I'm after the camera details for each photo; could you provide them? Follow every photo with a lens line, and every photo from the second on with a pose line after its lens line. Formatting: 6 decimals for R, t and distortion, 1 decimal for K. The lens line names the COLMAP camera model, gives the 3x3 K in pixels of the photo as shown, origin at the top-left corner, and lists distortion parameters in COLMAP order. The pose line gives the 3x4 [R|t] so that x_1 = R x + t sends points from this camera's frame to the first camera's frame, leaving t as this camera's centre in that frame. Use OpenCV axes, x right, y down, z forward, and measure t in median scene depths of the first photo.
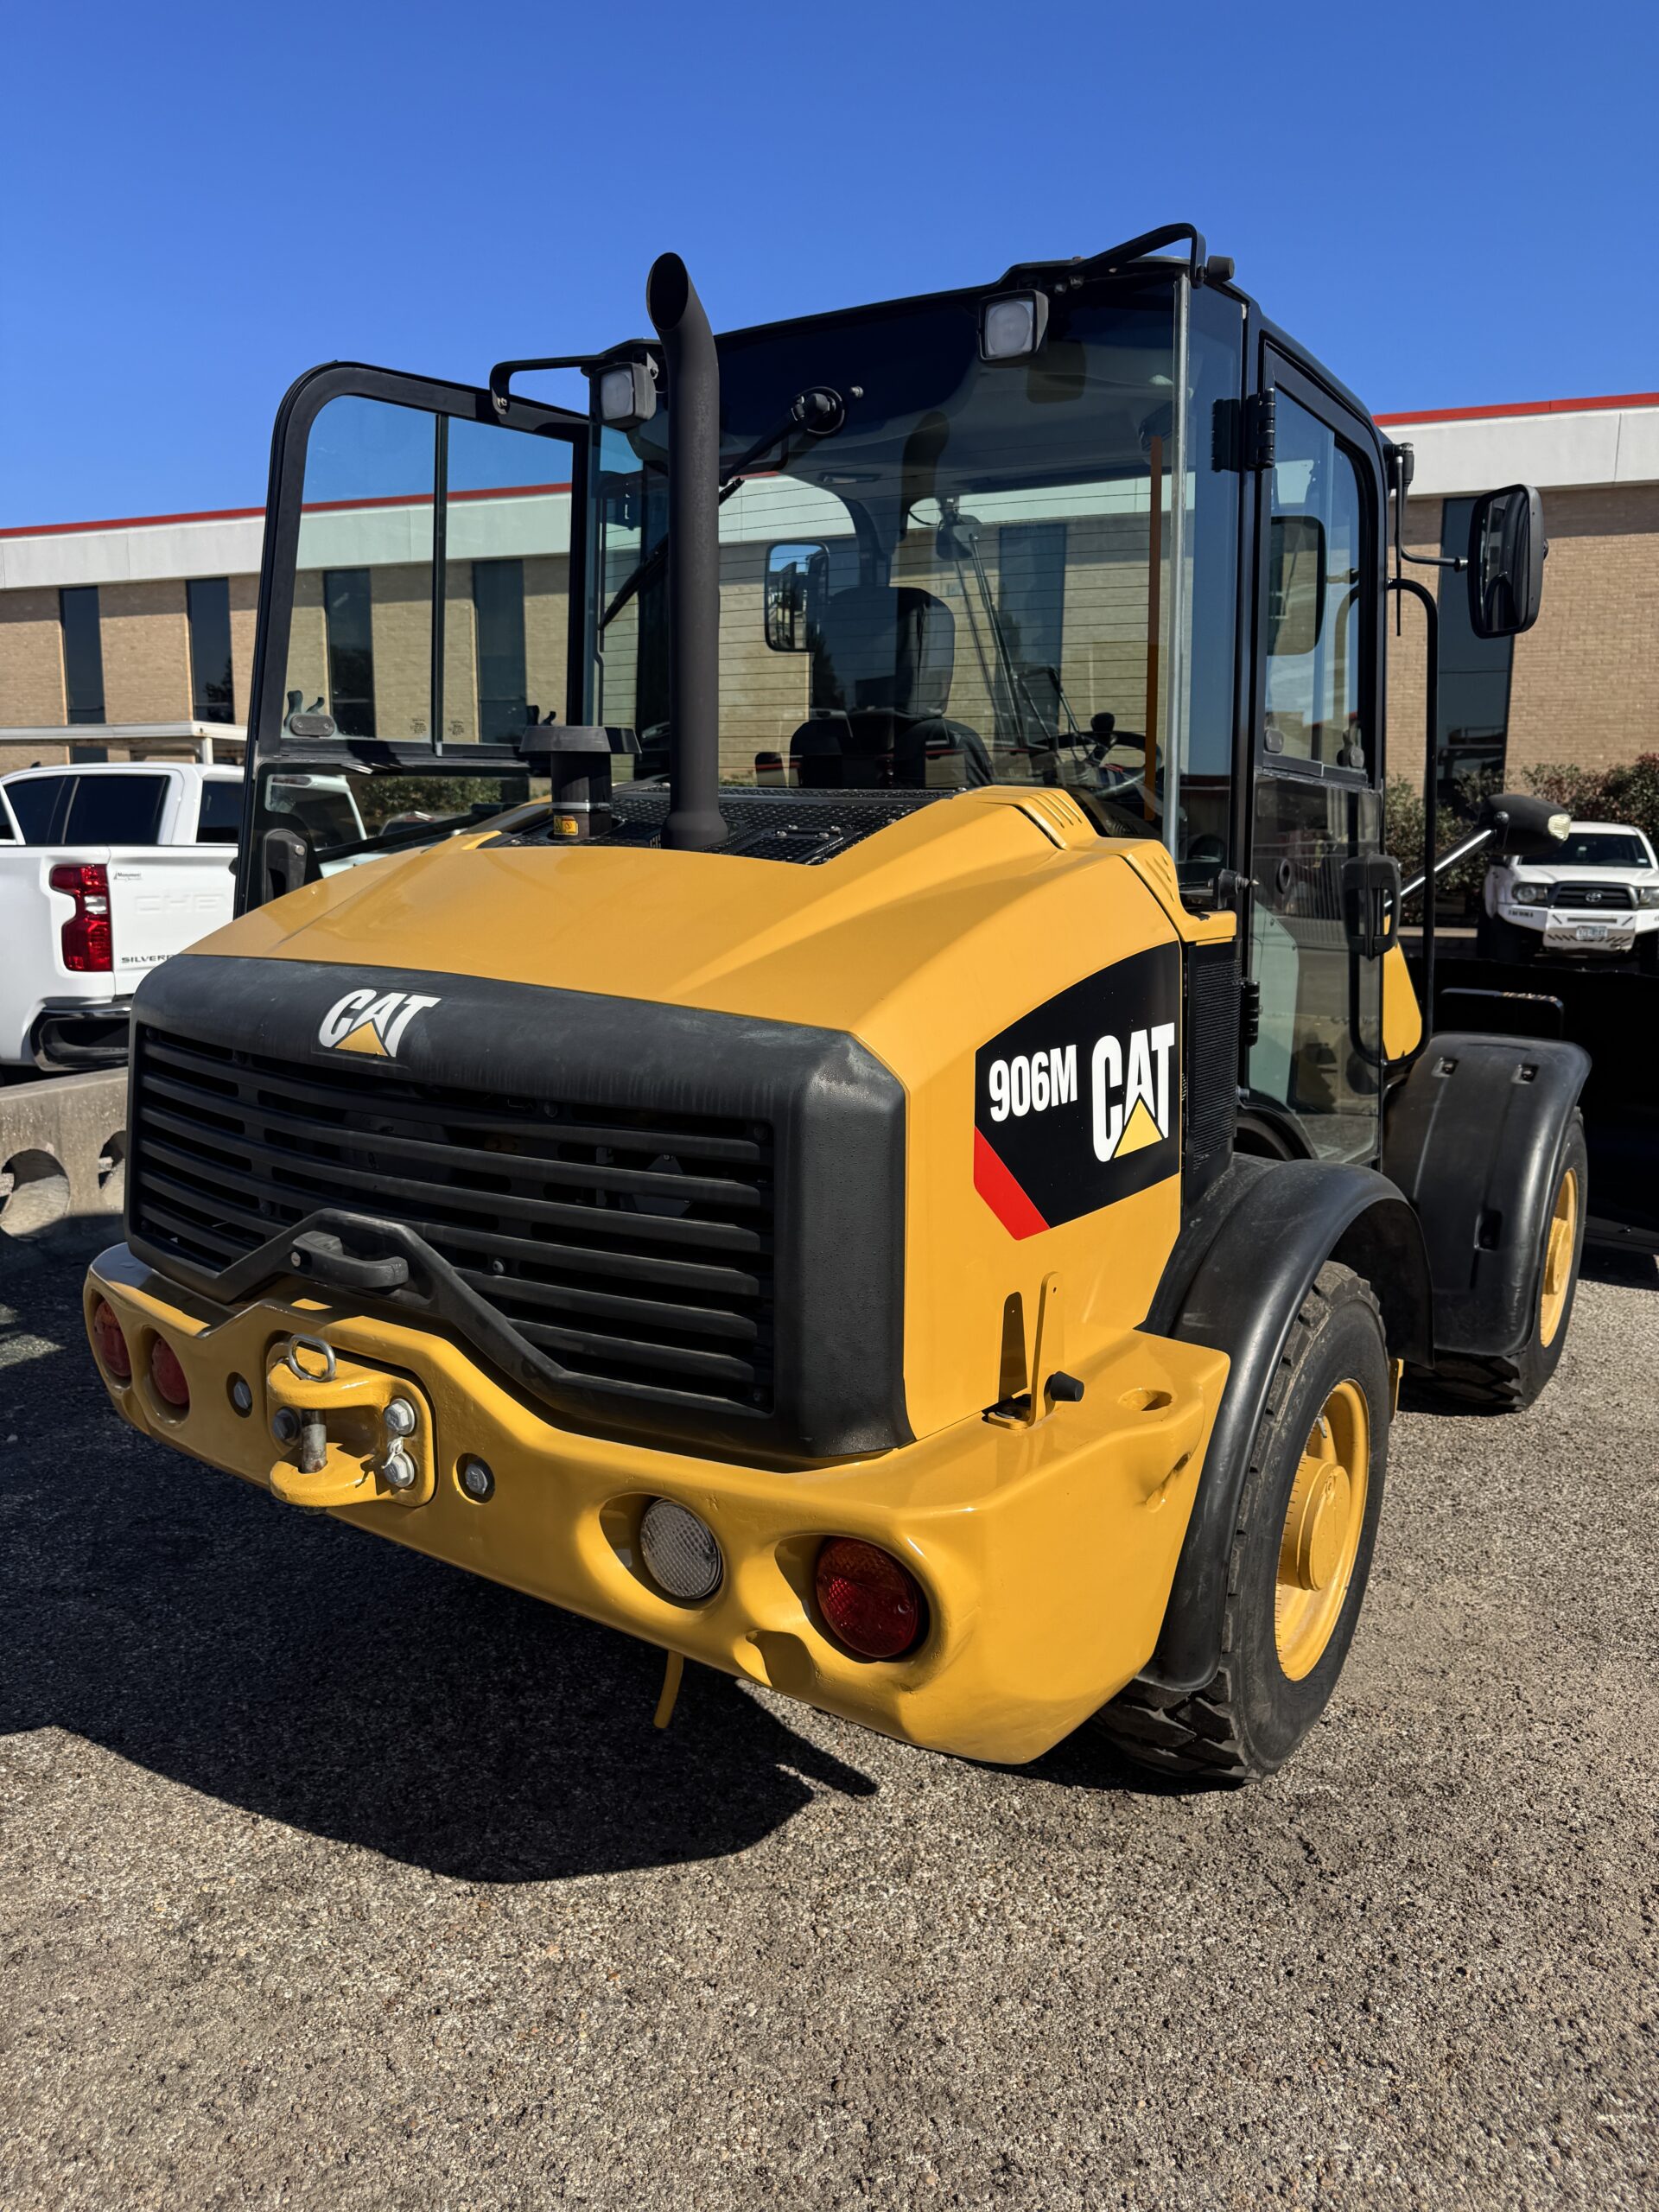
lens RADIAL K [[1554.6, 0, 825.9], [0, 1554.6, 1091.1], [0, 0, 1]] dist [0.054202, -0.080916]
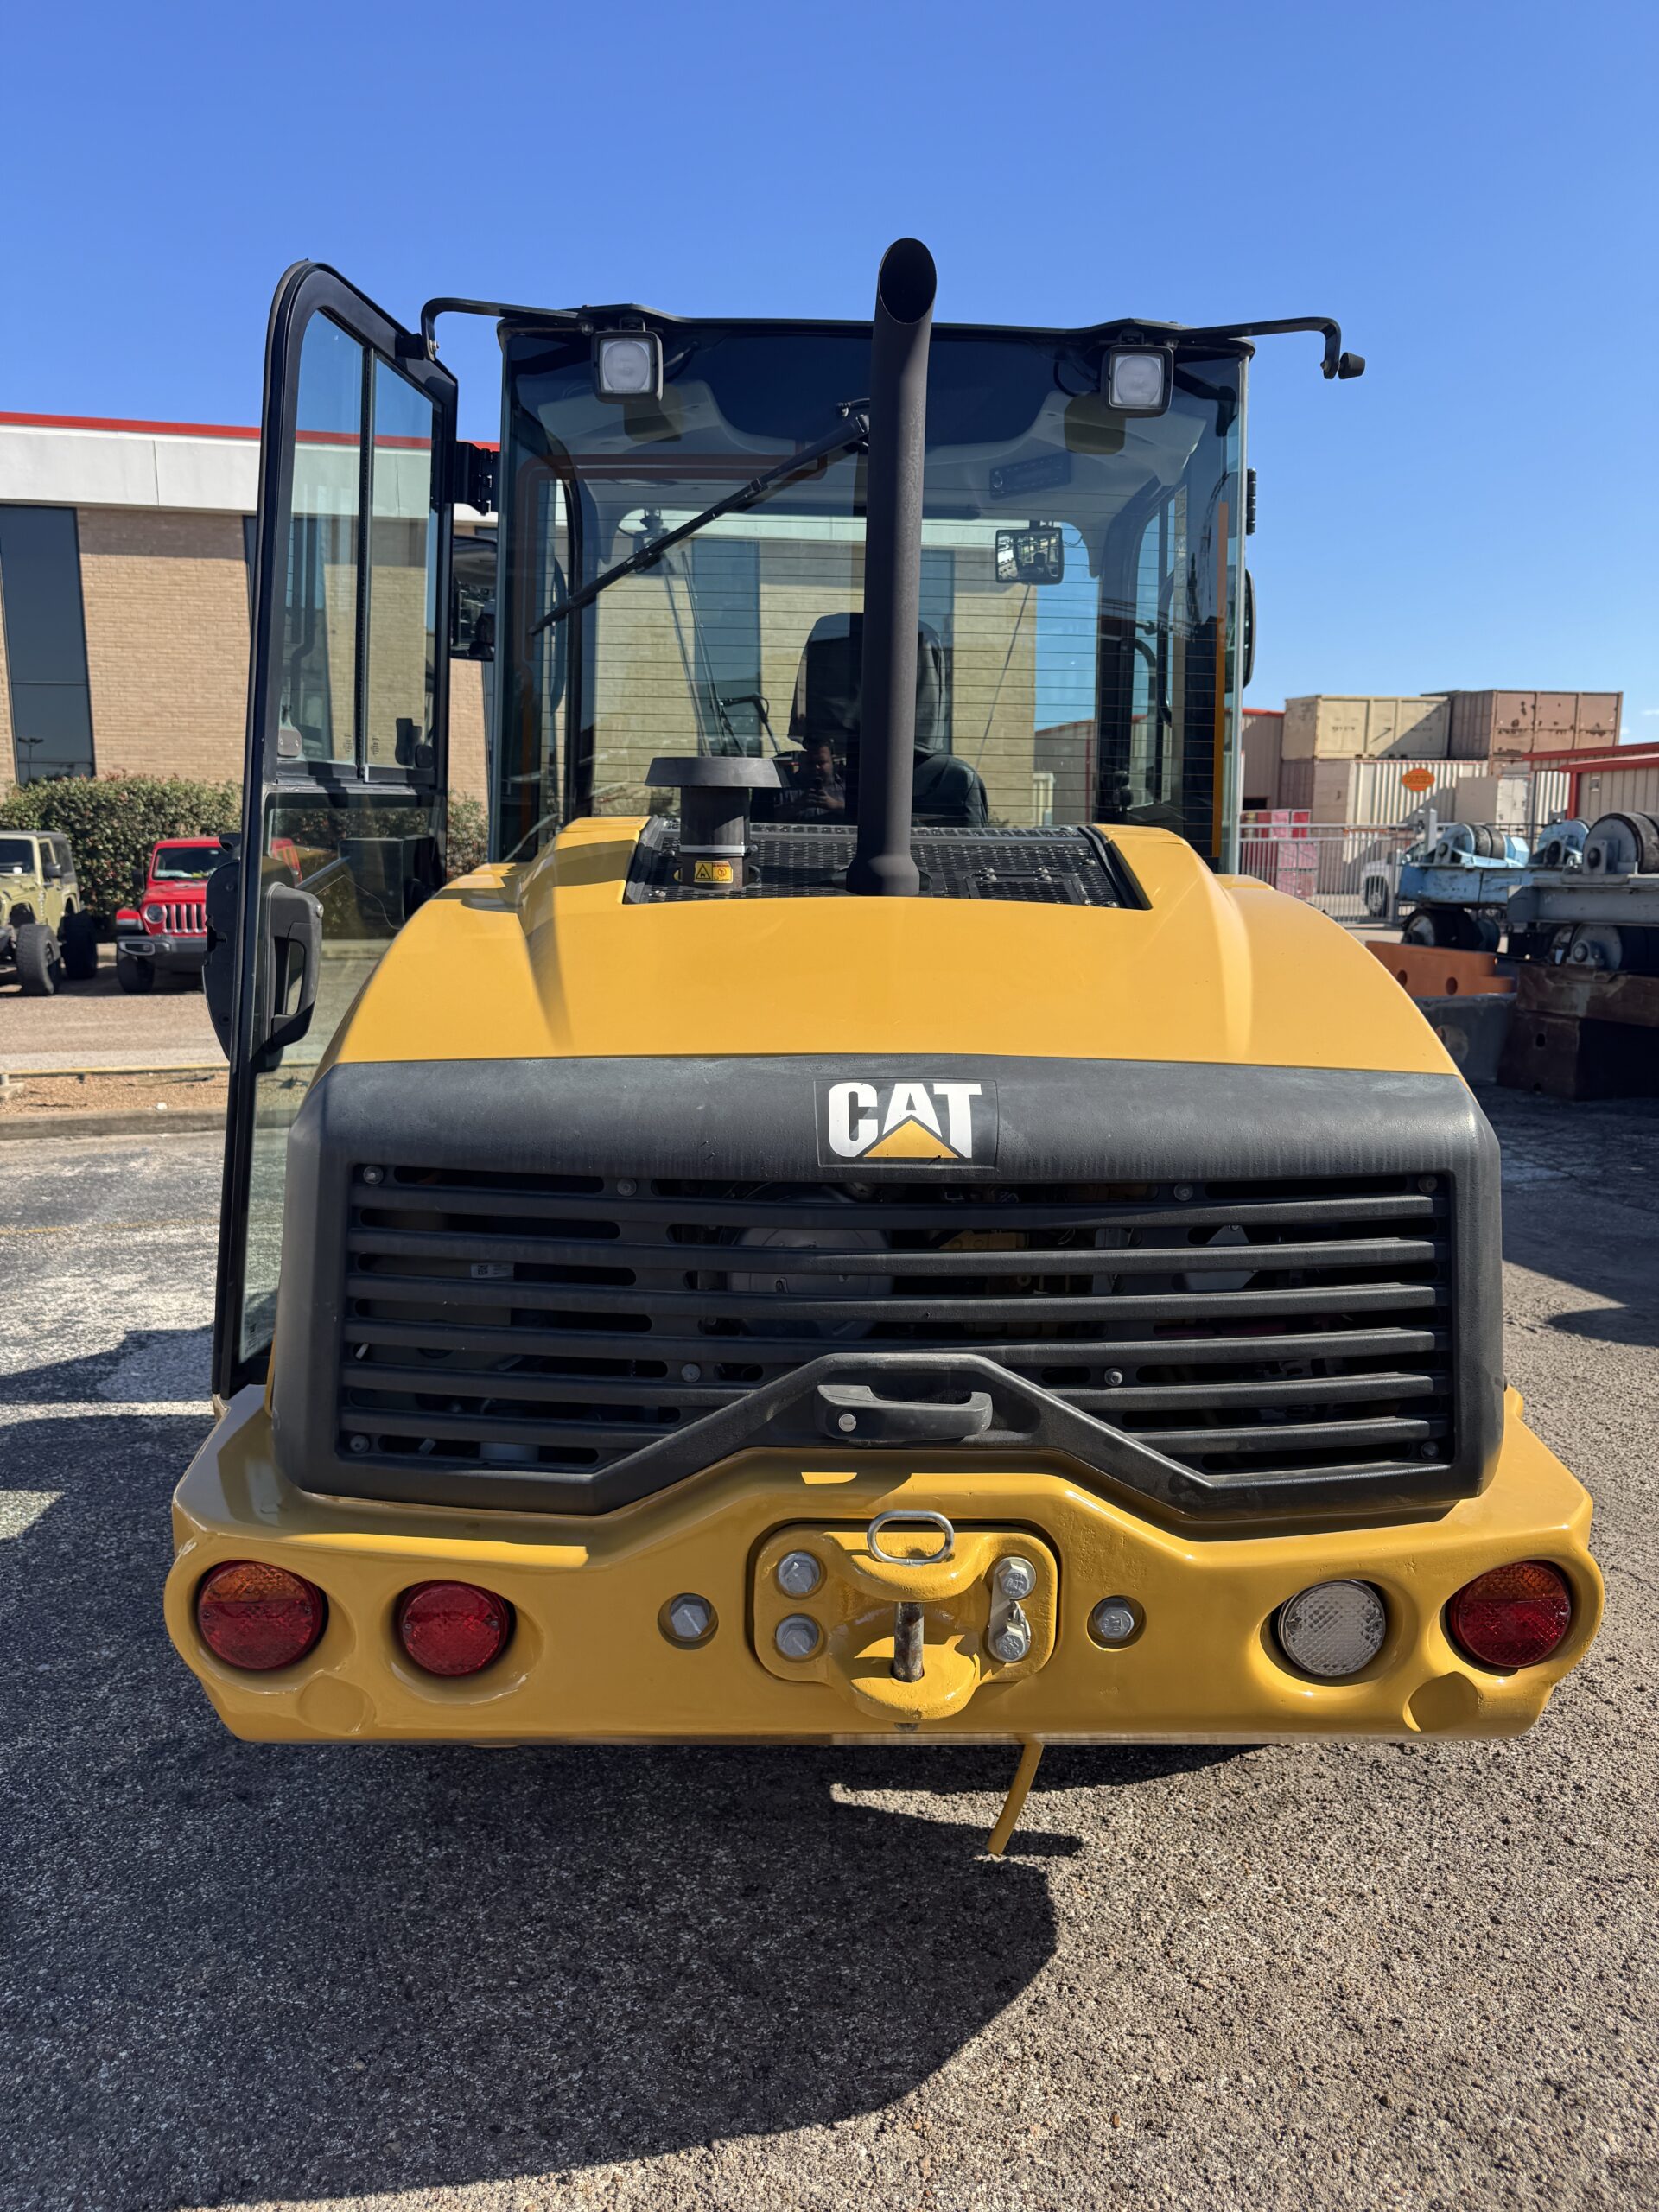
lens RADIAL K [[1558.3, 0, 829.5], [0, 1558.3, 1106.0], [0, 0, 1]] dist [0.025635, -0.029293]
pose [[0.808080, -0.106291, 0.579403, -0.682734], [0.105708, 0.993785, 0.034881, -0.072554], [-0.579510, 0.033061, 0.814294, 0.301104]]
